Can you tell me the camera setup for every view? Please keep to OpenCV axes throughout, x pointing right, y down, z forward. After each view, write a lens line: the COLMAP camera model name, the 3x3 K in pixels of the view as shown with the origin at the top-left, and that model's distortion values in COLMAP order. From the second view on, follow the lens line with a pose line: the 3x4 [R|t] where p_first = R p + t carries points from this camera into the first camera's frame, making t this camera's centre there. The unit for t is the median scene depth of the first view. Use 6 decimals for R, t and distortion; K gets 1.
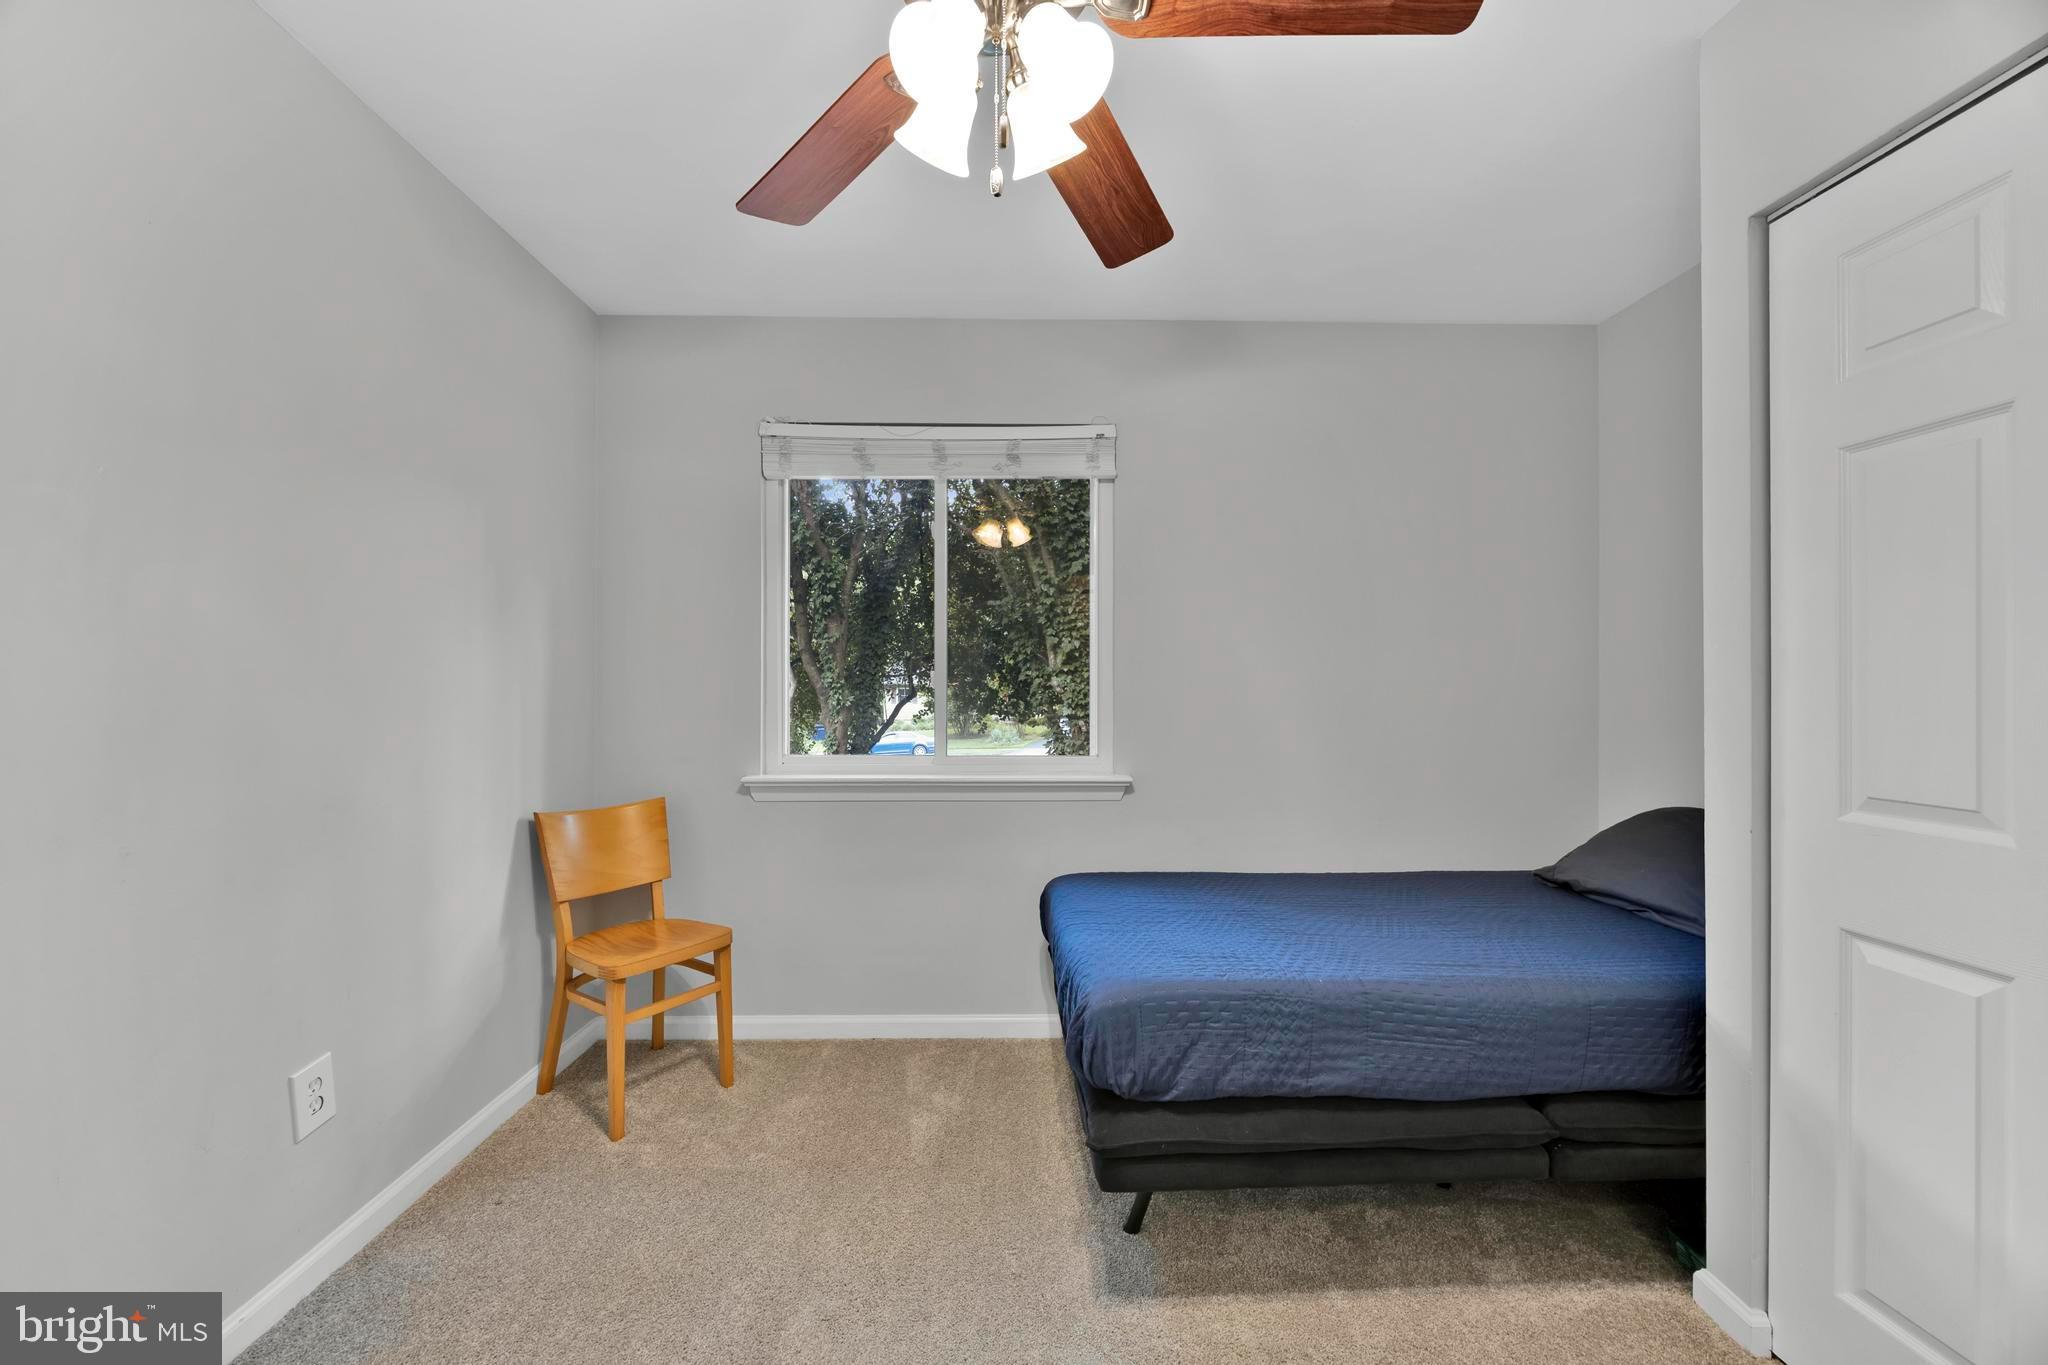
lens RADIAL K [[793.1, 0, 1024.5], [0, 793.1, 683.8], [0, 0, 1]] dist [-0.006094, 0.000451]
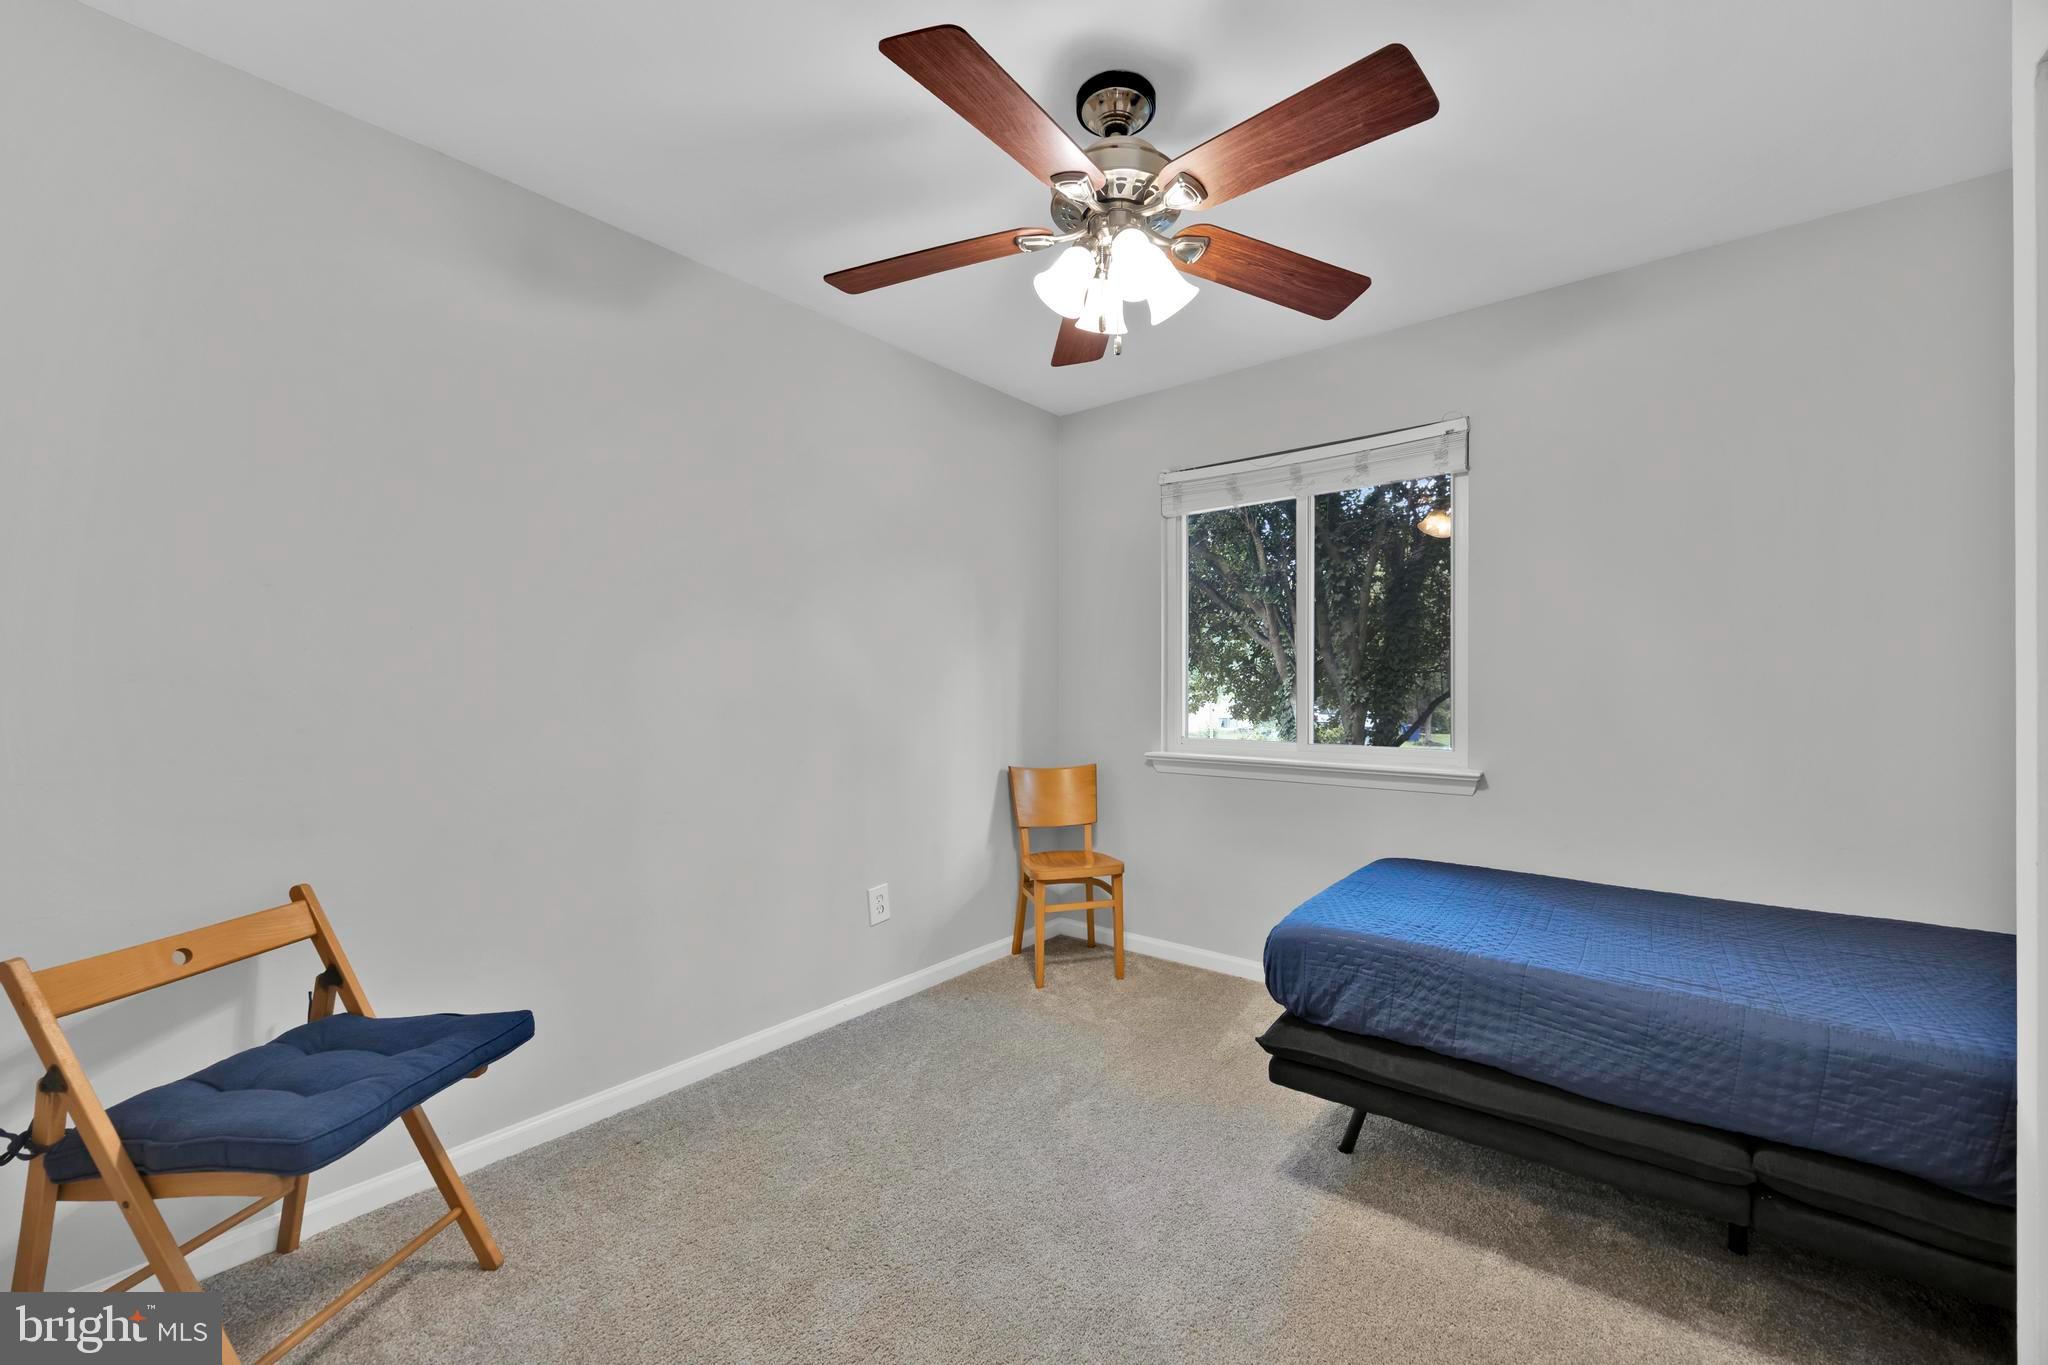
lens RADIAL K [[793.1, 0, 1028.5], [0, 793.1, 686.7], [0, 0, 1]] dist [-0.006094, 0.000451]
pose [[0.762434, -0.001126, -0.647064, 0.564924], [0.005874, 0.999969, 0.005181, 0.004009], [0.647039, -0.007751, 0.762418, -0.187104]]
